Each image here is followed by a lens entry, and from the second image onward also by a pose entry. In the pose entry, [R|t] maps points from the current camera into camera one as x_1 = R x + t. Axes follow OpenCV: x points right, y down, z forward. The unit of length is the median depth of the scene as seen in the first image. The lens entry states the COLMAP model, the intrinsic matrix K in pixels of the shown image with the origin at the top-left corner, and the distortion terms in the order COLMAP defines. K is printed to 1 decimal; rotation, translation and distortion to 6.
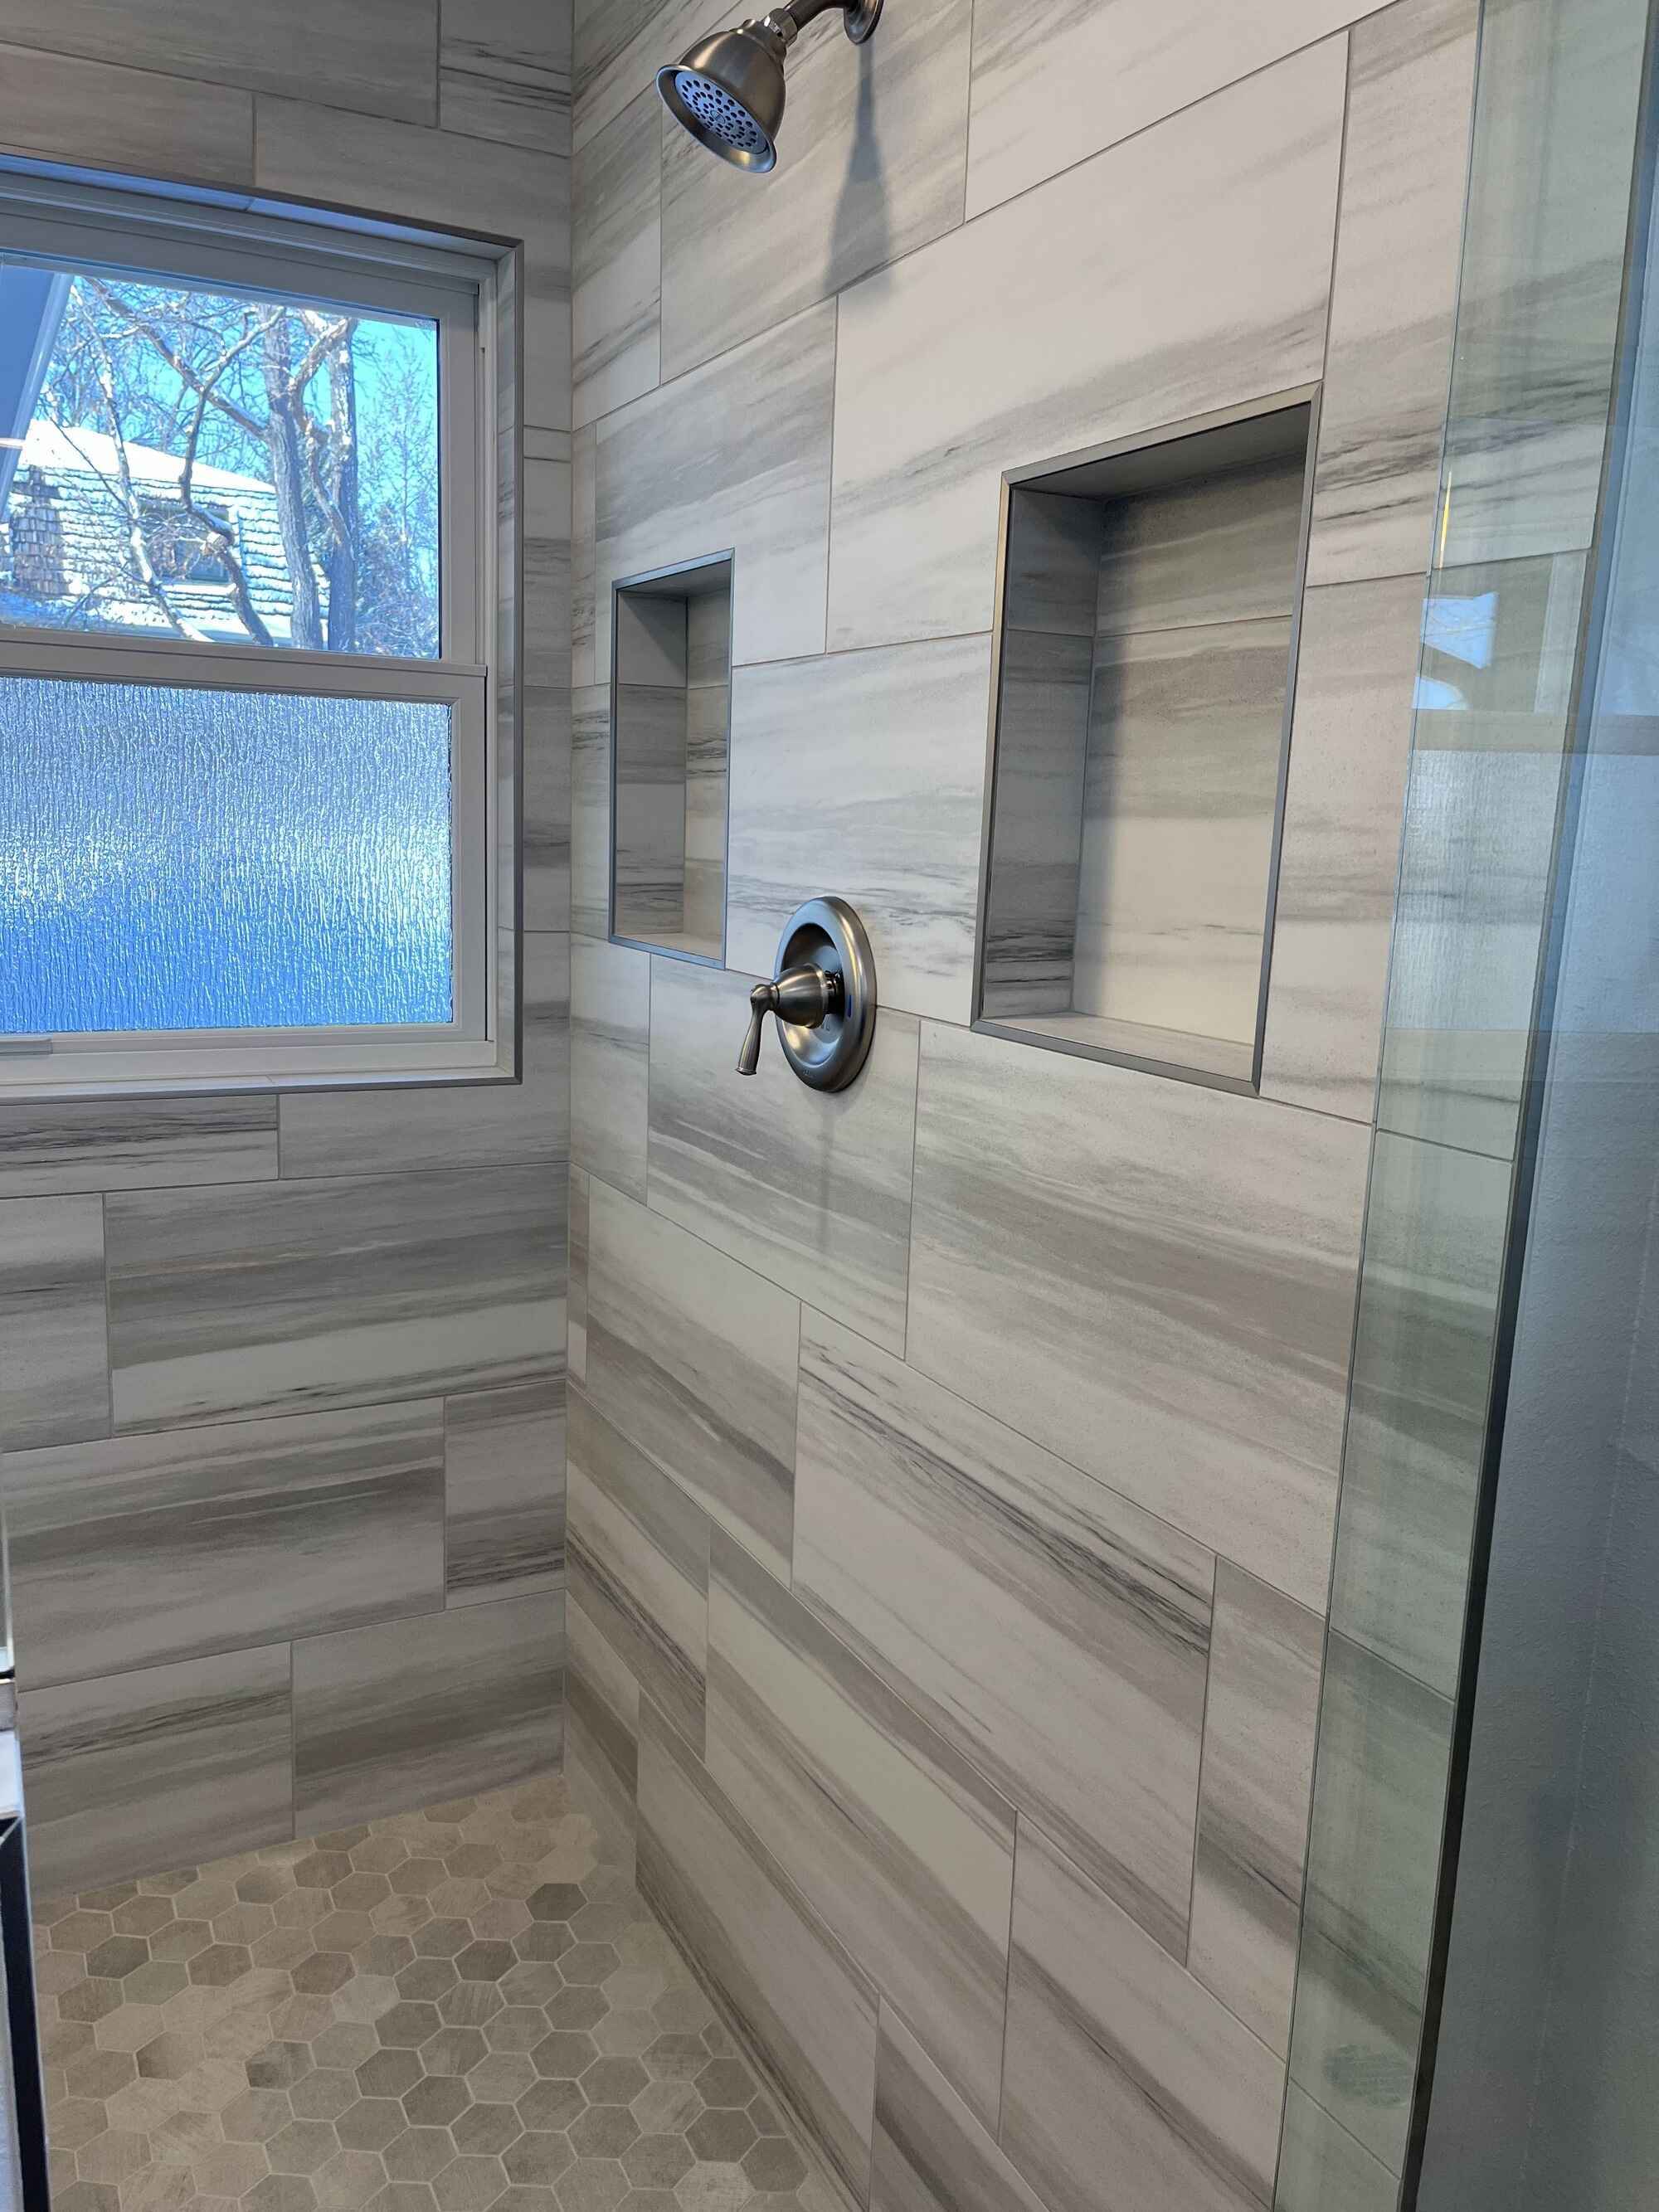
lens RADIAL K [[1669.0, 0, 830.9], [0, 1669.0, 1104.1], [0, 0, 1]] dist [0.055215, -0.070932]
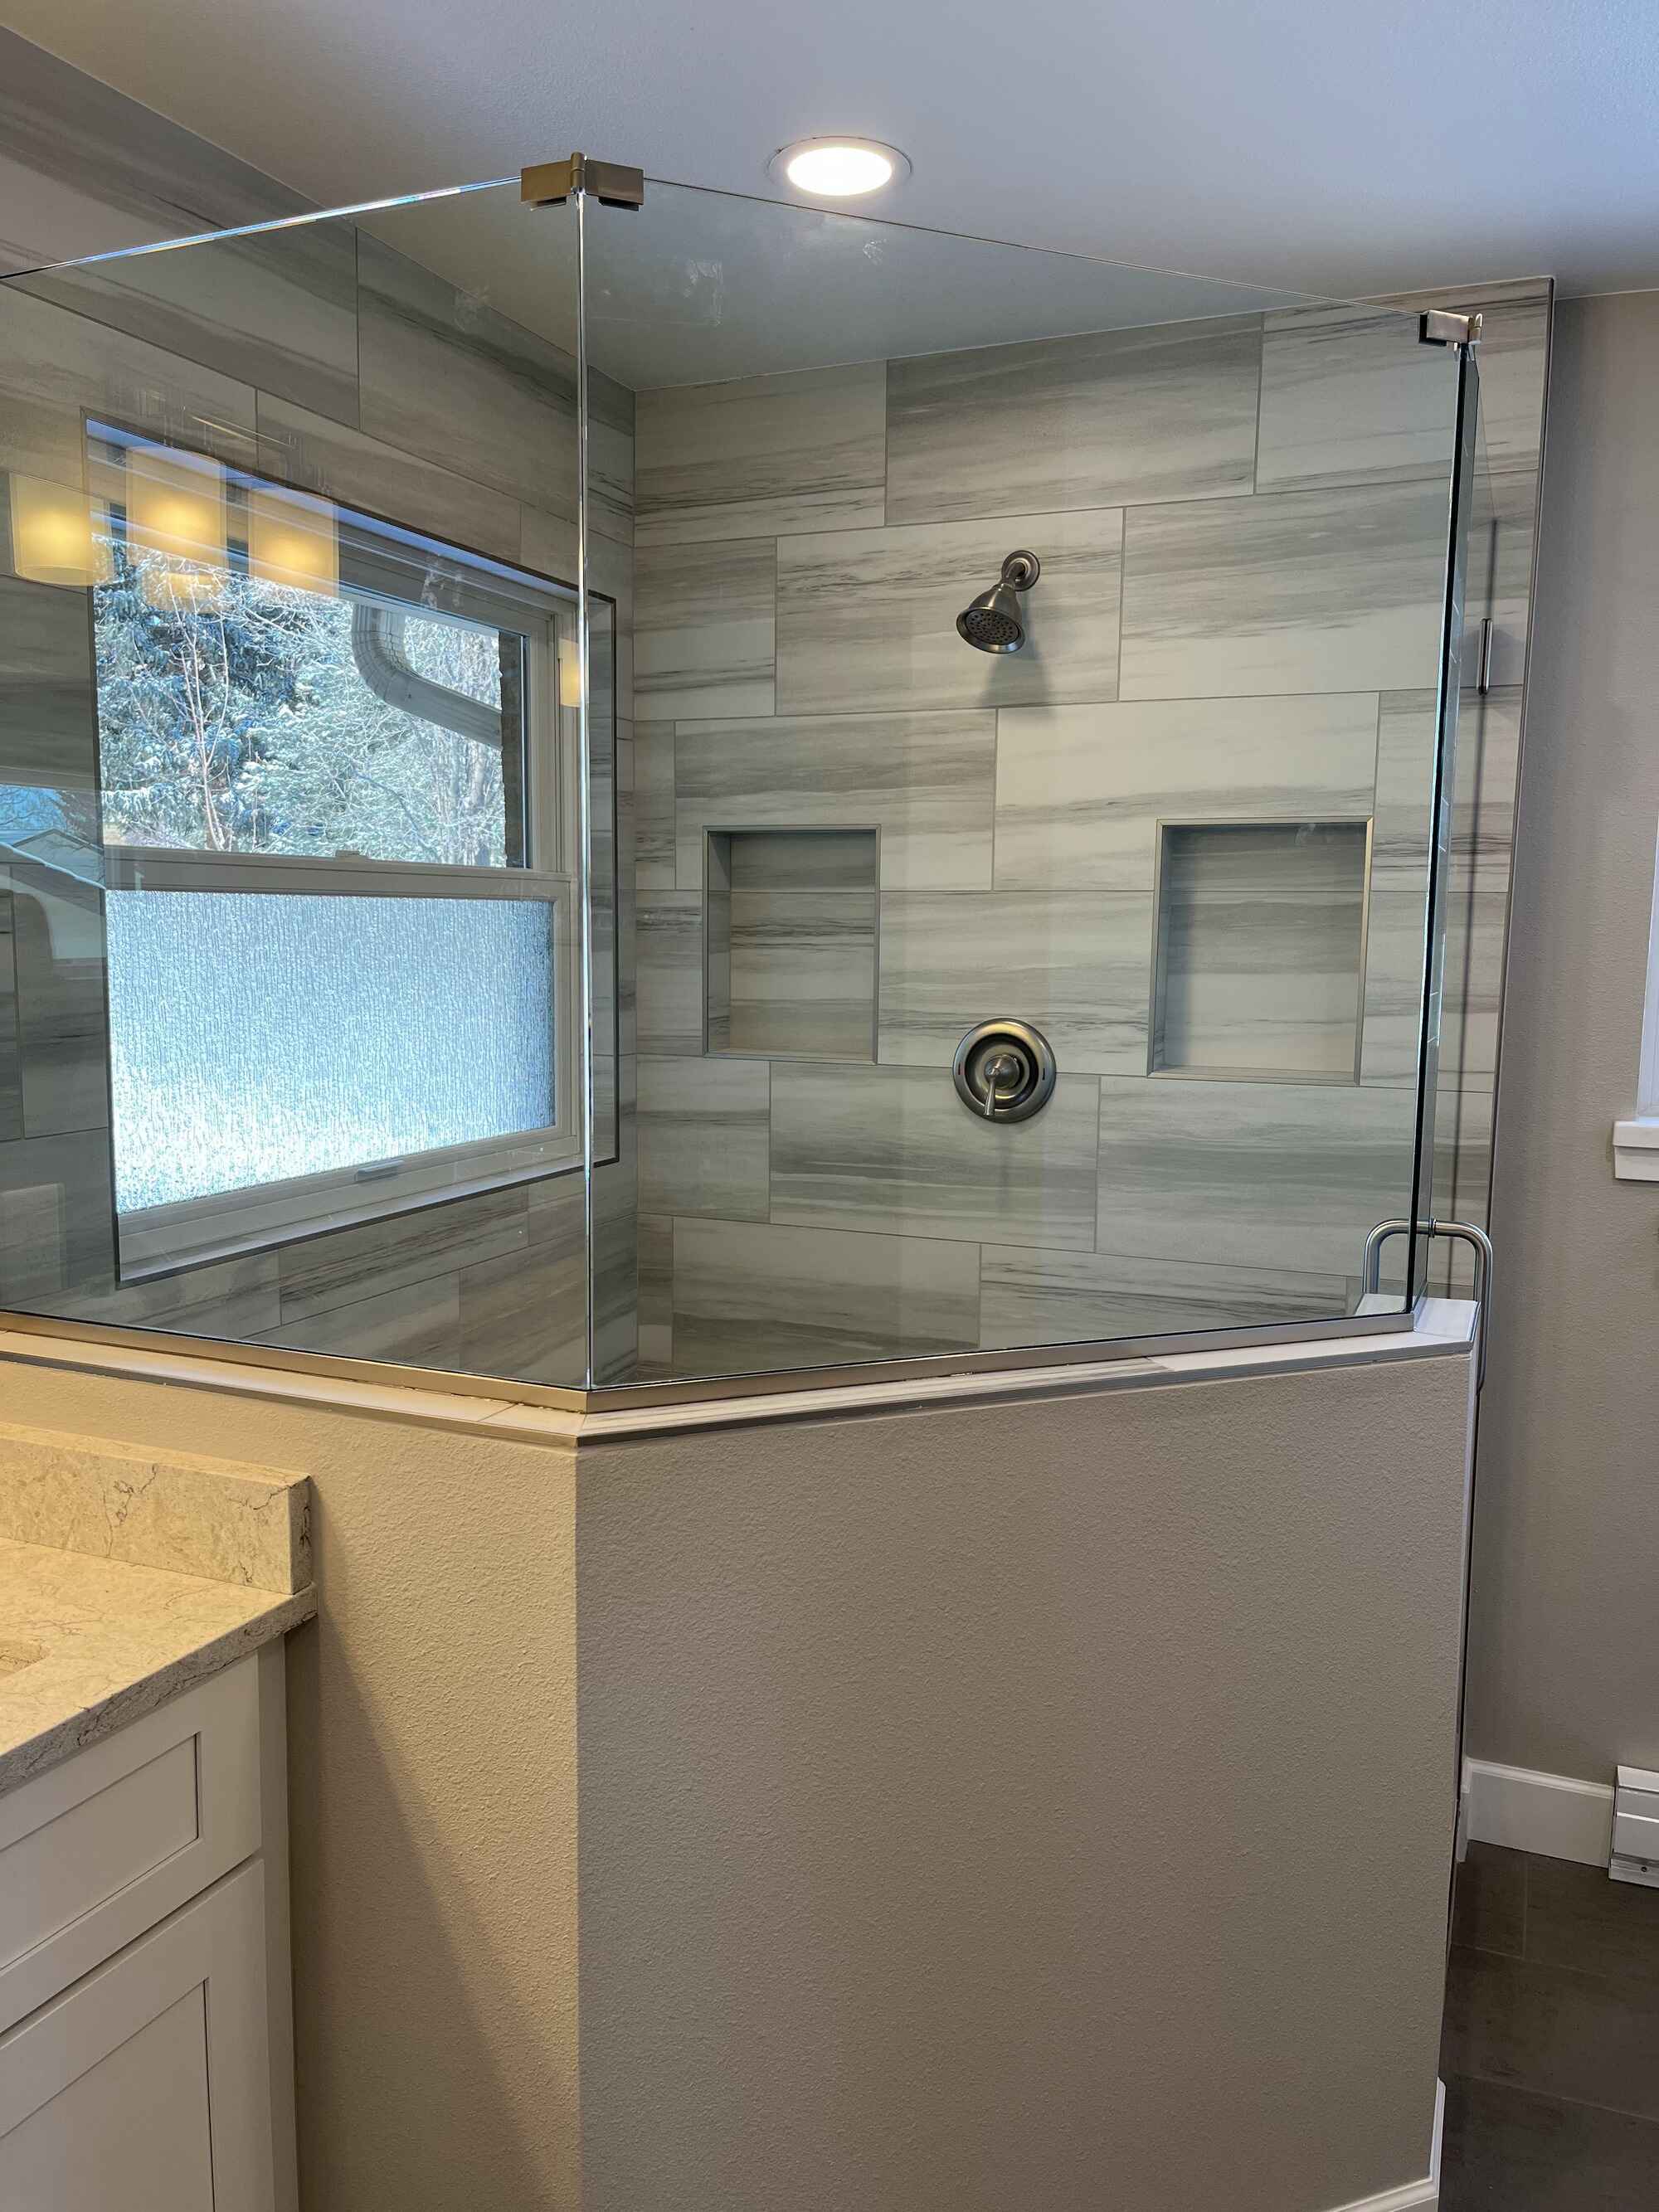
lens RADIAL K [[1669.0, 0, 824.4], [0, 1669.0, 1114.6], [0, 0, 1]] dist [0.055215, -0.070932]
pose [[0.782663, -0.093378, 0.615402, -1.448324], [0.122444, 0.992462, -0.005131, -0.035527], [-0.610284, 0.079368, 0.788197, -0.373023]]
